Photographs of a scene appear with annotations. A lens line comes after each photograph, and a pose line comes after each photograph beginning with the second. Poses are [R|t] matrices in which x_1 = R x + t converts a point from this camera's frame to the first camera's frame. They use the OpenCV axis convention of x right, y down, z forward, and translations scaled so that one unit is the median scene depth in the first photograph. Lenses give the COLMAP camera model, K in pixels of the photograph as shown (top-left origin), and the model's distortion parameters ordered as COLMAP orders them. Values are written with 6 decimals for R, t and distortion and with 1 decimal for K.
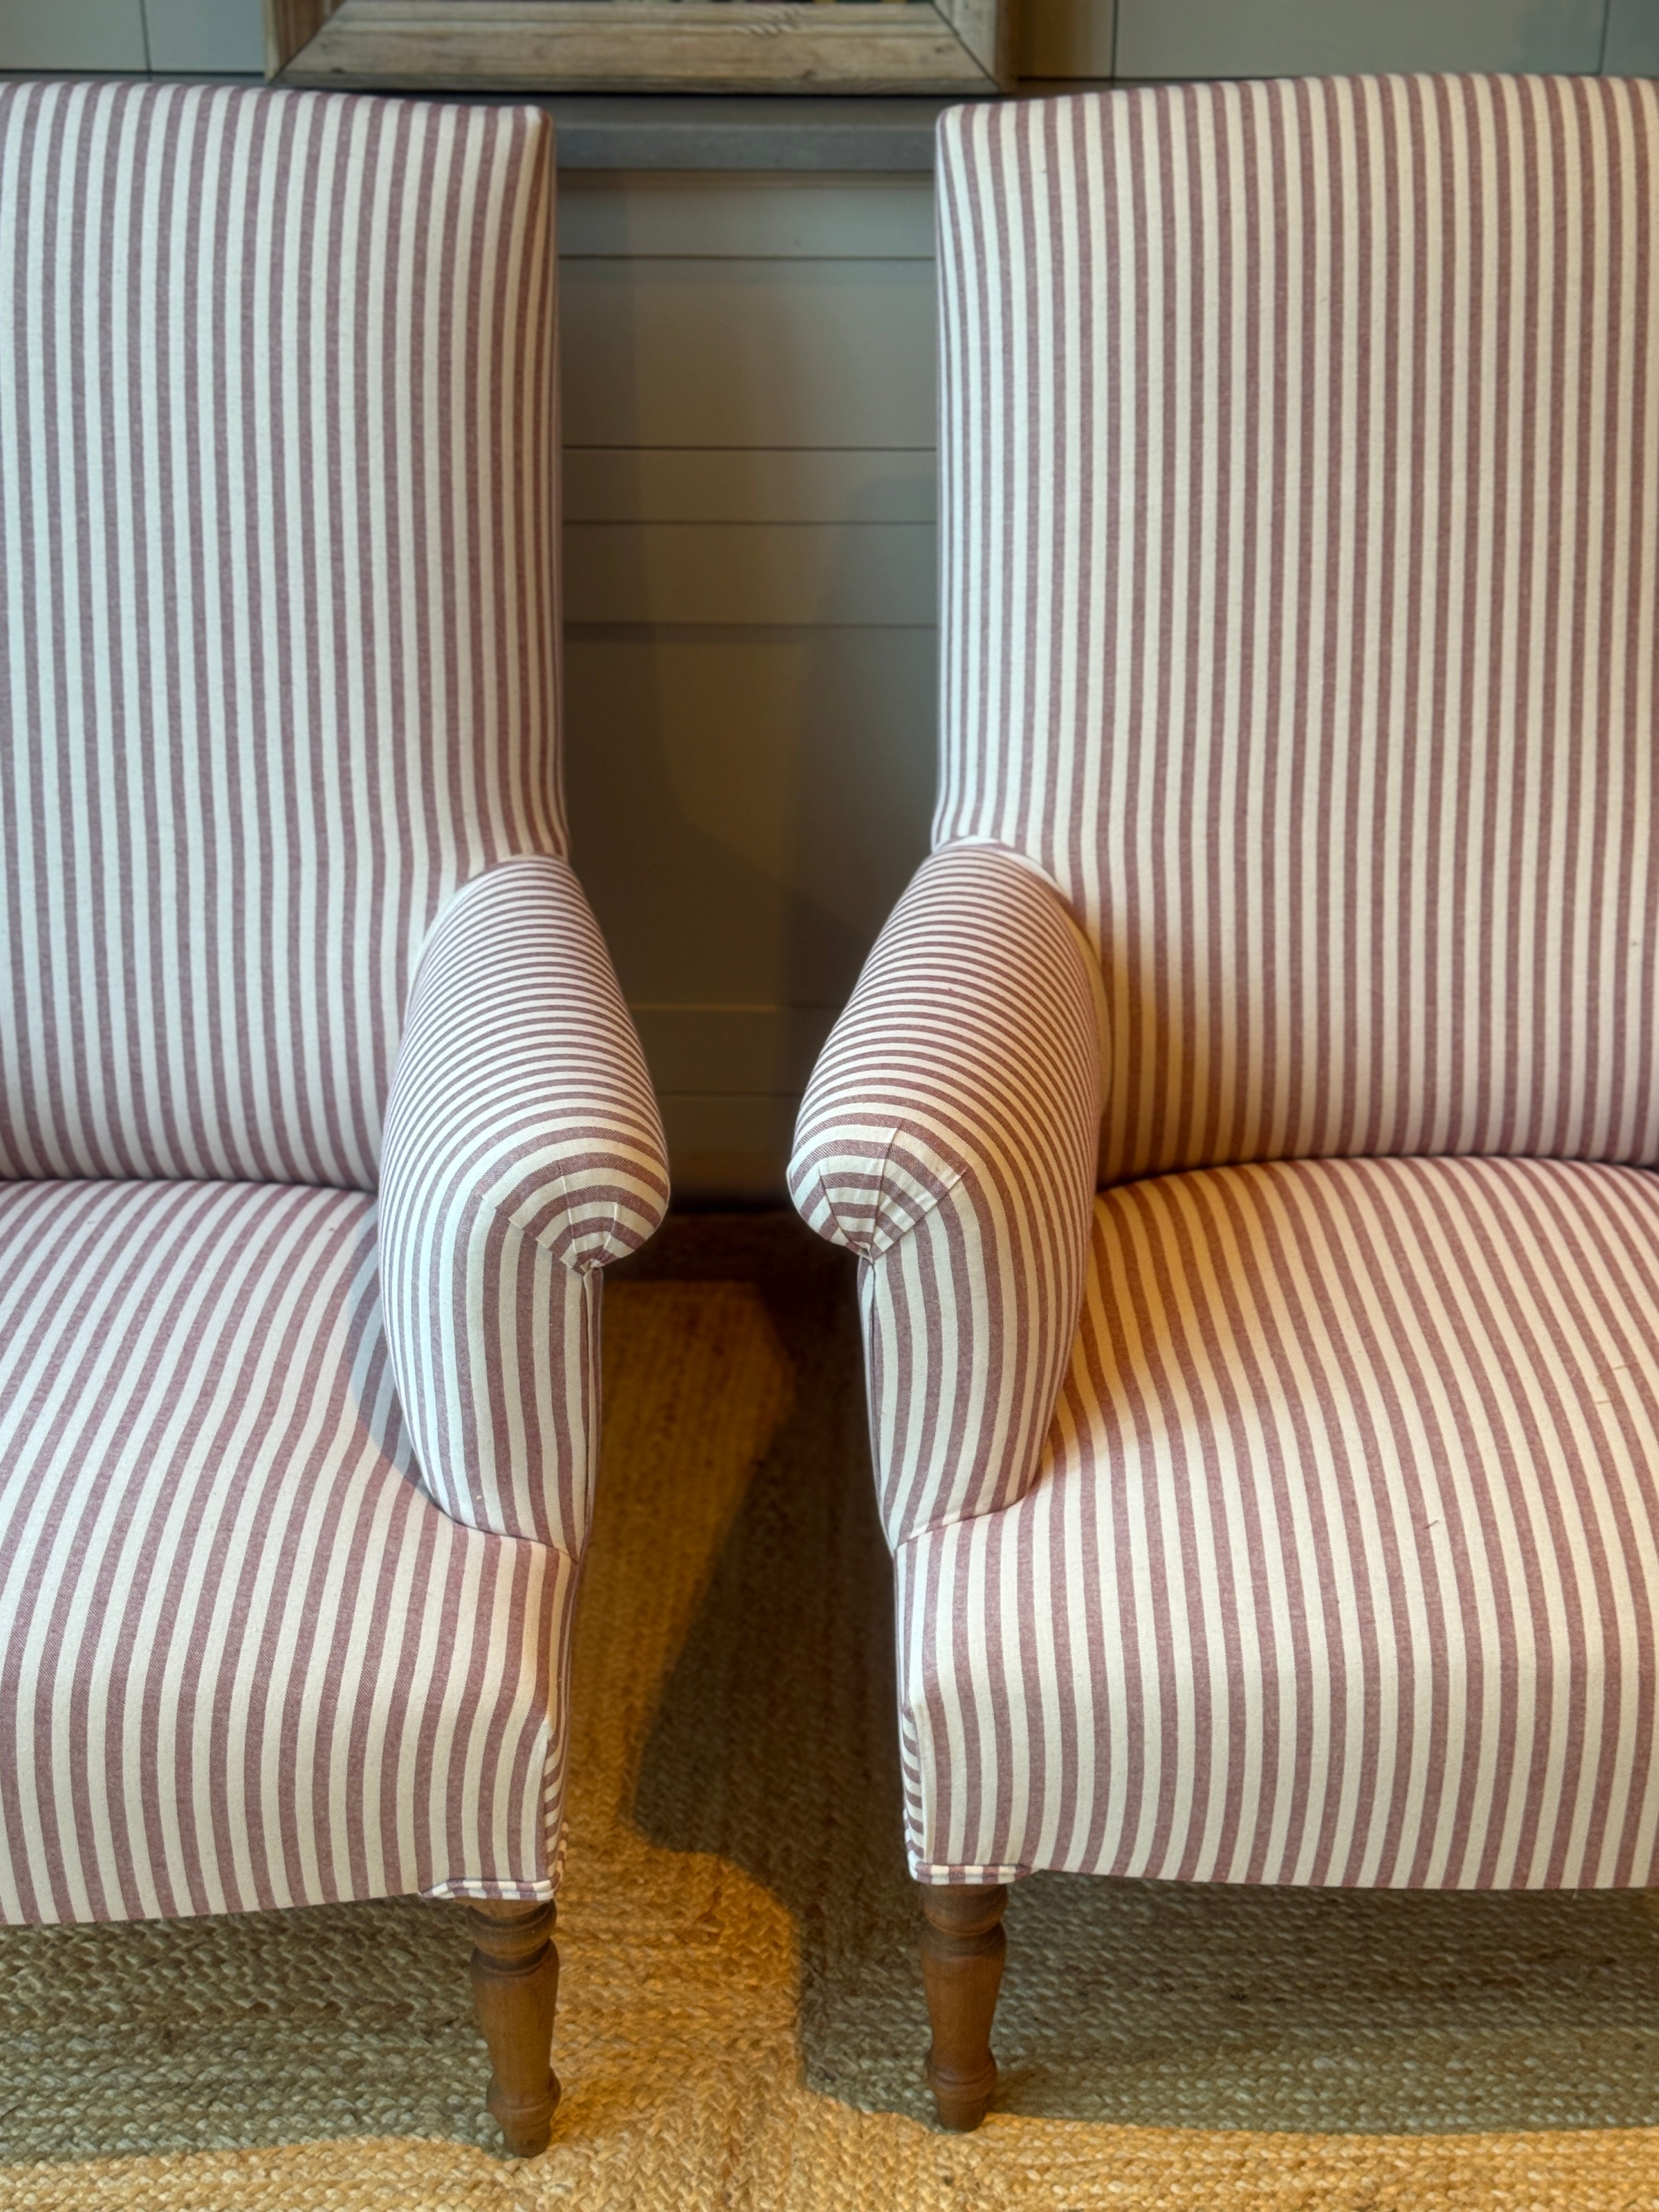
lens RADIAL K [[3108.0, 0, 813.3], [0, 3108.0, 1107.7], [0, 0, 1]] dist [0.105404, 0.000000]
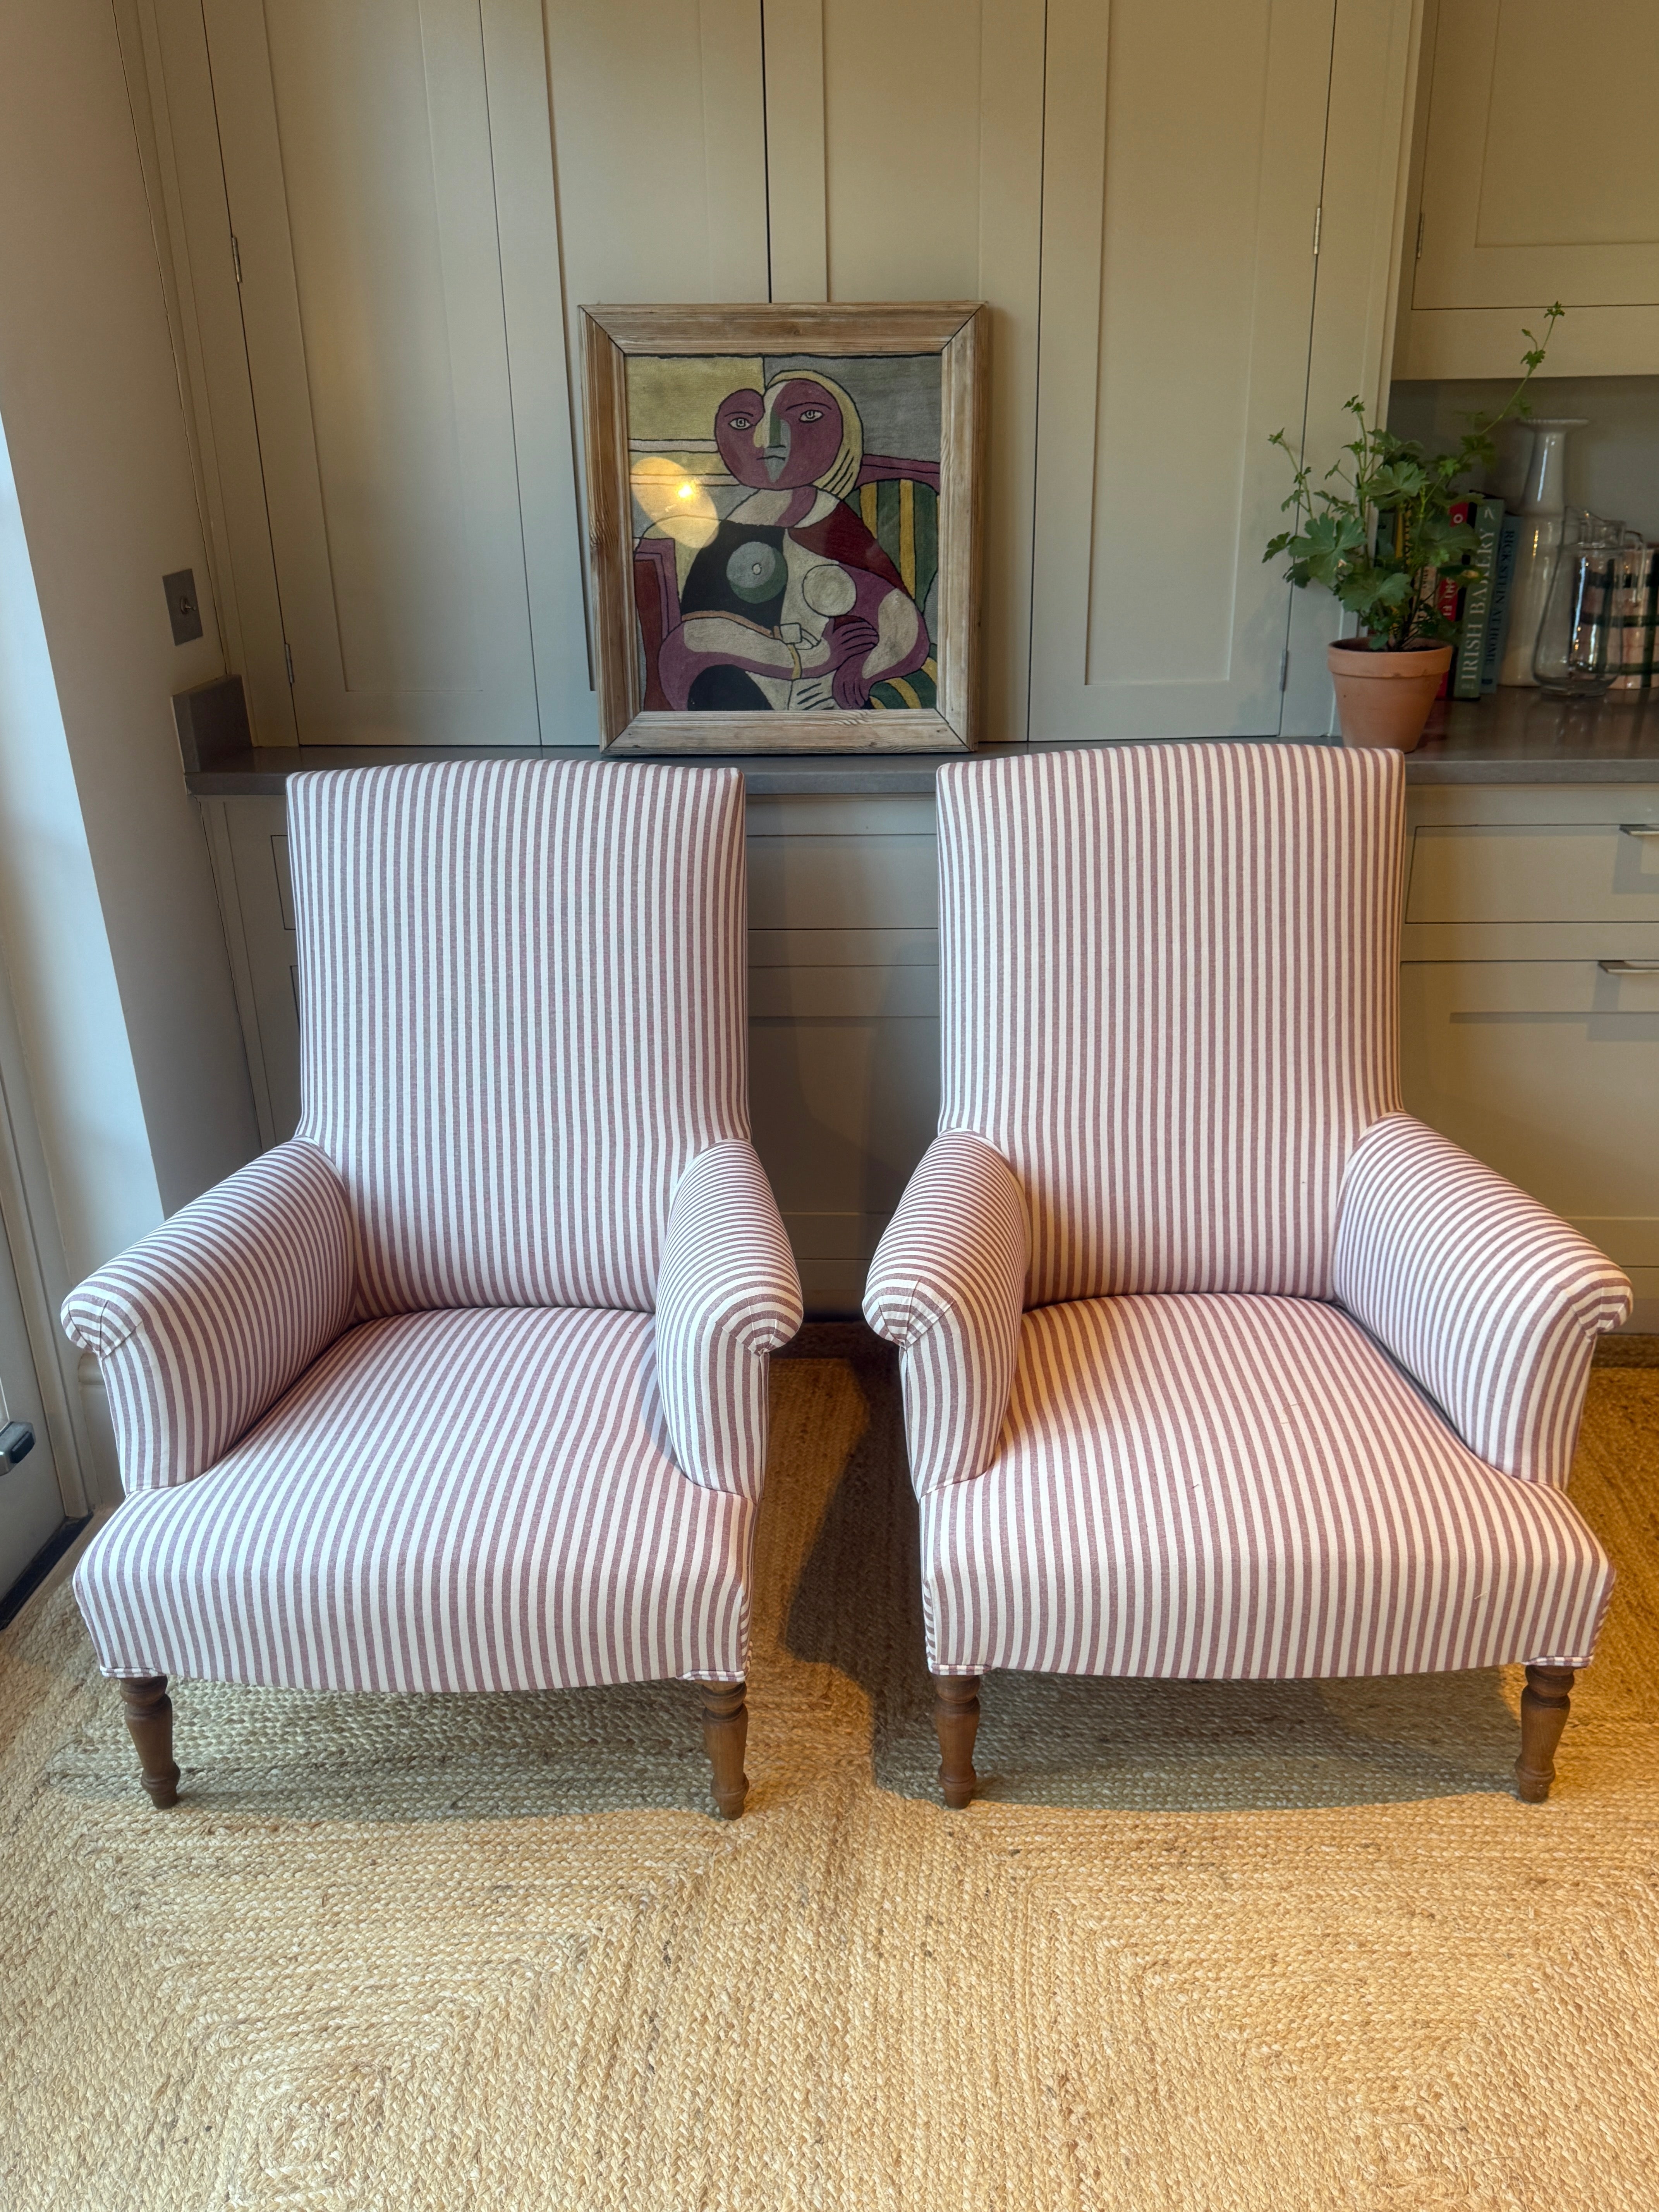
lens RADIAL K [[1769.4, 0, 813.3], [0, 1769.4, 1113.0], [0, 0, 1]] dist [0.098596, -0.110047]
pose [[0.999140, -0.007114, -0.040861, 0.006025], [0.003836, 0.996807, -0.079756, -0.008713], [0.041298, 0.079530, 0.995977, -0.110944]]
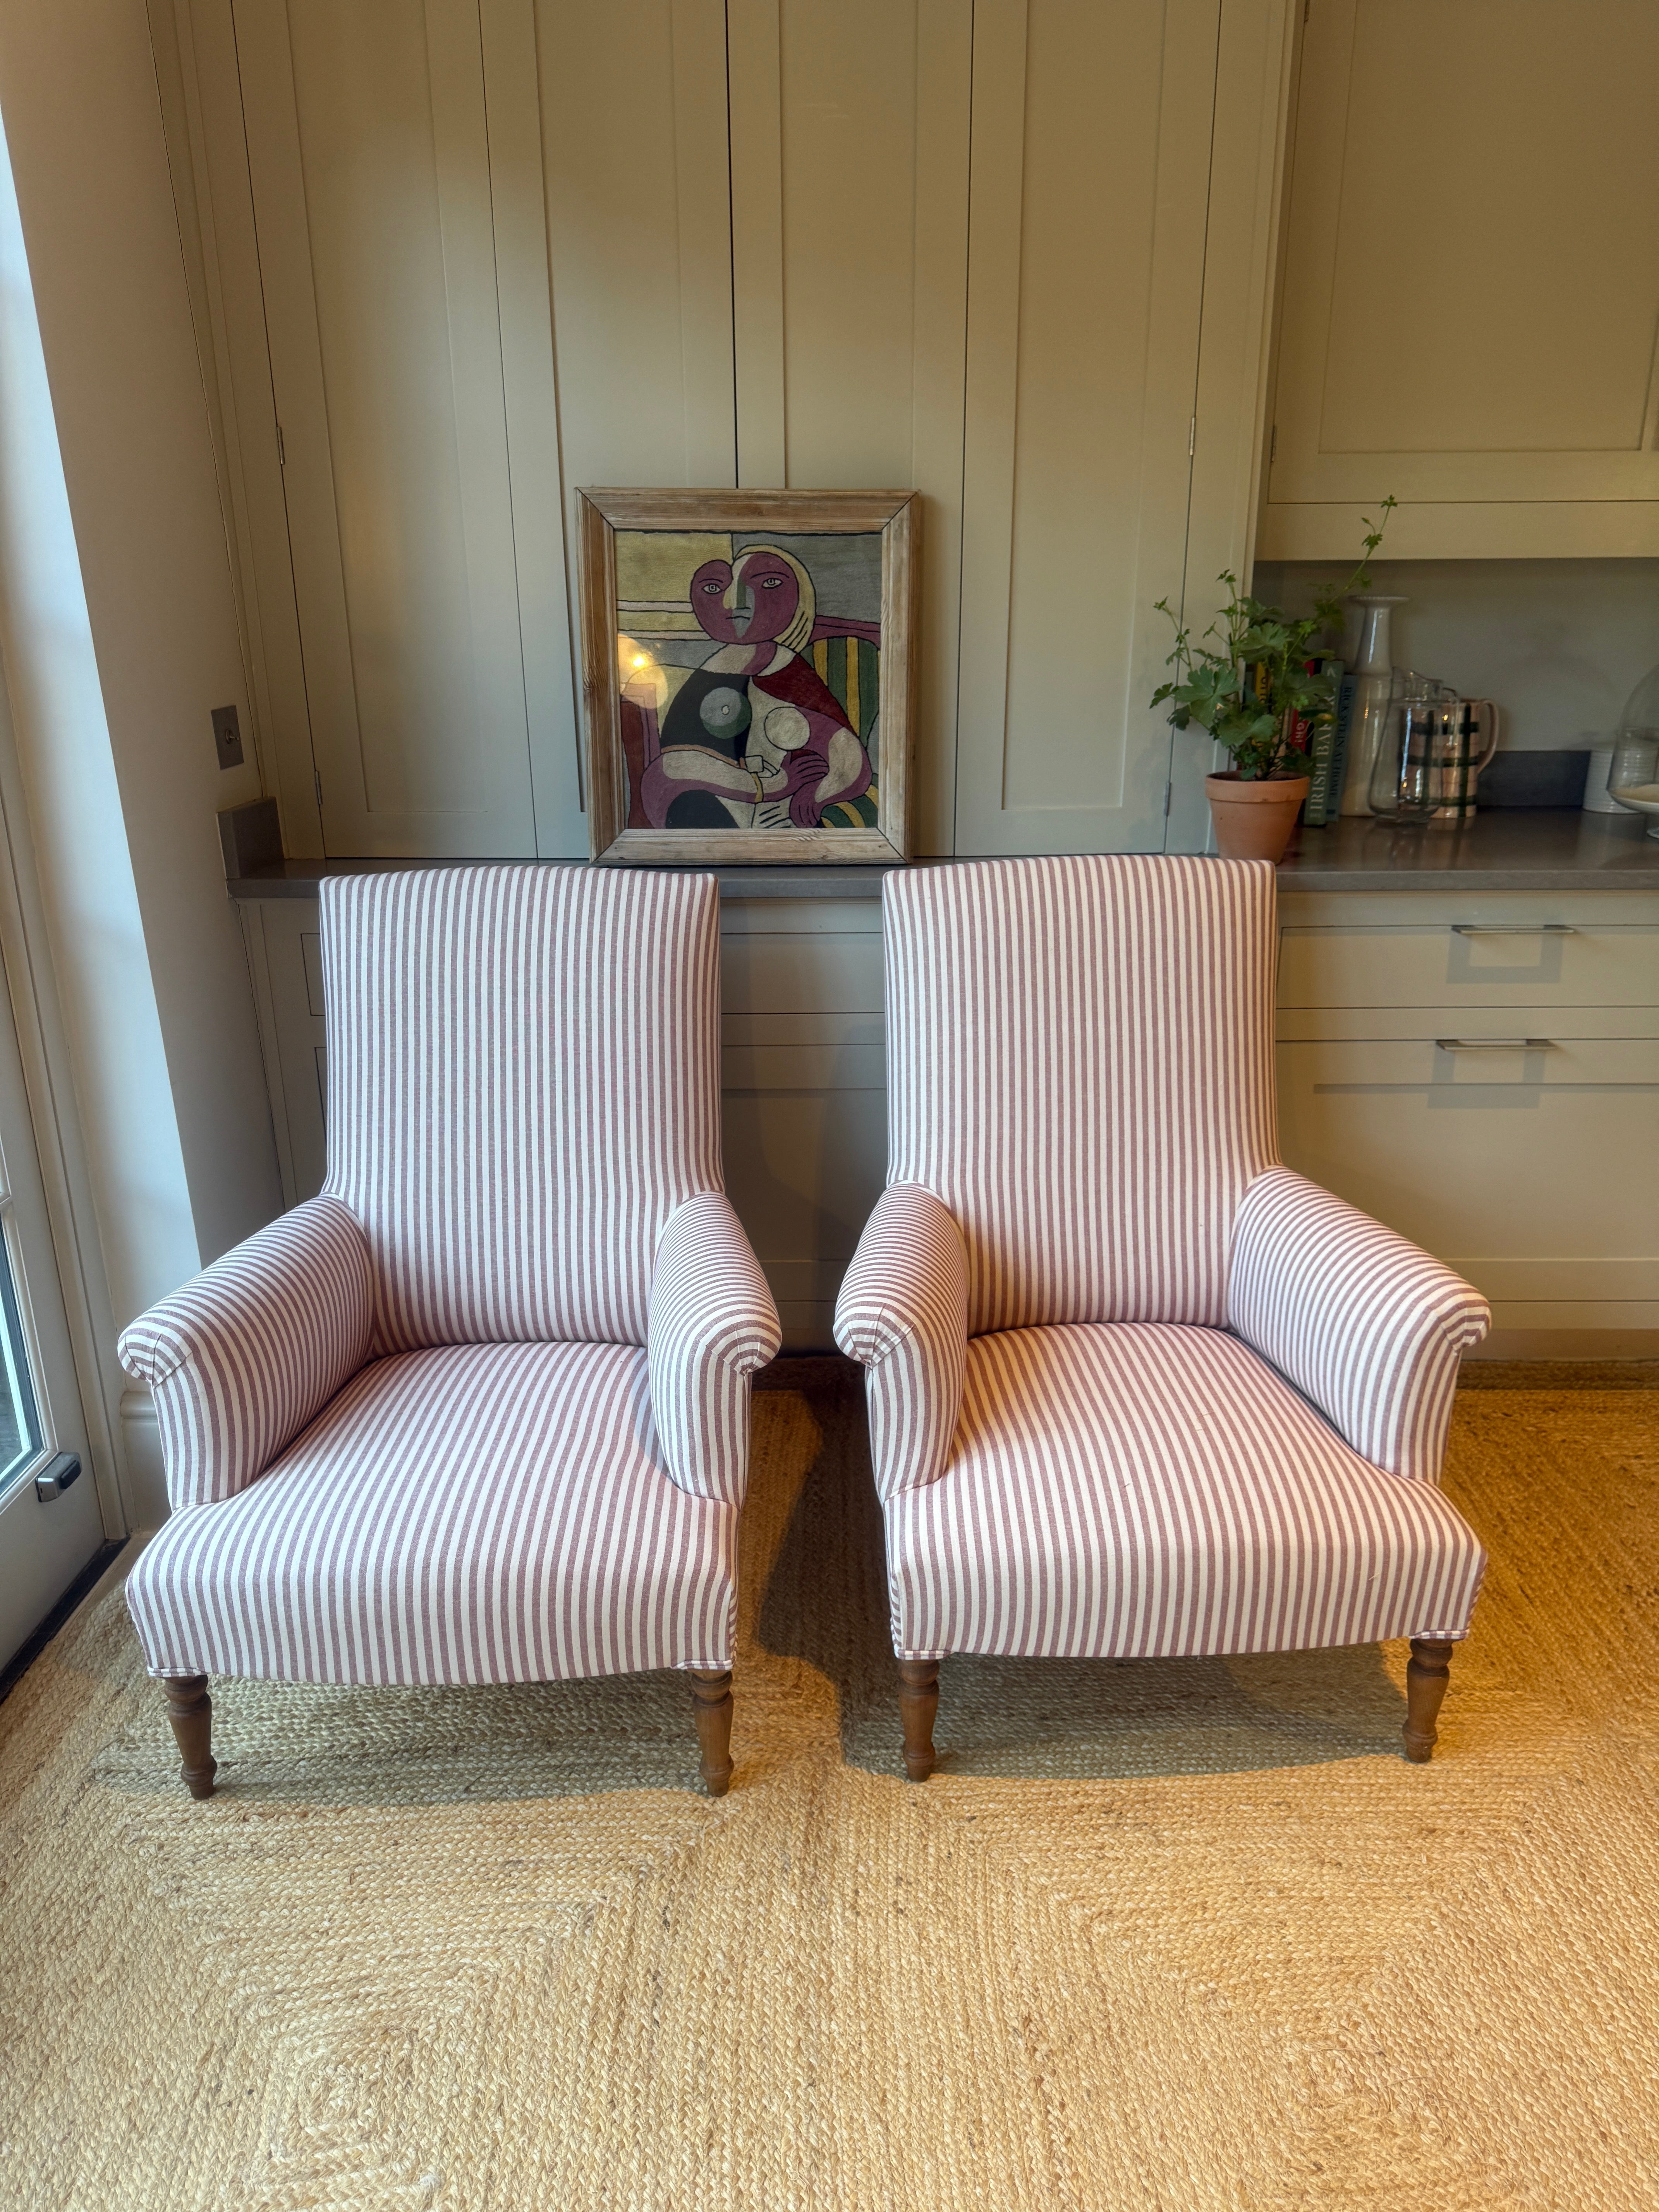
lens RADIAL K [[1518.8, 0, 804.2], [0, 1518.8, 1106.4], [0, 0, 1]] dist [0.077516, -0.072346]
pose [[0.999886, -0.013282, 0.007206, -0.030354], [0.014167, 0.989871, -0.141261, 0.014172], [-0.005257, 0.141347, 0.989946, -0.097488]]
